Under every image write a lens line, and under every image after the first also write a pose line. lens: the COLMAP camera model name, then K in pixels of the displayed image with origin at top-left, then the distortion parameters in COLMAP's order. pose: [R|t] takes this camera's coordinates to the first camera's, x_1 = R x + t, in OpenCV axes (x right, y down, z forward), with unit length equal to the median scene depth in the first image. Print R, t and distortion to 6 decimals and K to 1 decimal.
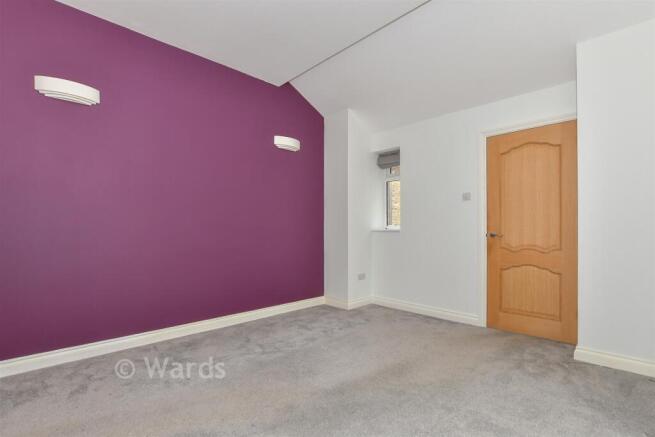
lens RADIAL K [[310.9, 0, 328.1], [0, 310.9, 228.2], [0, 0, 1]] dist [0.000202, 0.000058]
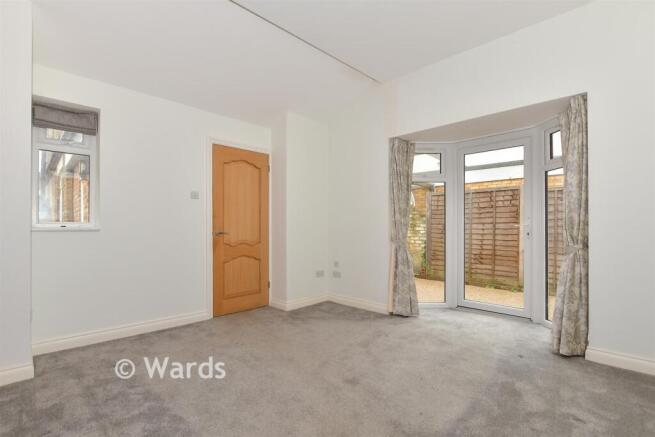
lens RADIAL K [[310.9, 0, 328.1], [0, 310.9, 228.2], [0, 0, 1]] dist [0.000202, 0.000058]
pose [[-0.002215, 0.000397, 0.999997, -0.599659], [-0.009017, 0.999959, -0.000416, 0.001301], [-0.999957, -0.009018, -0.002212, 0.620745]]
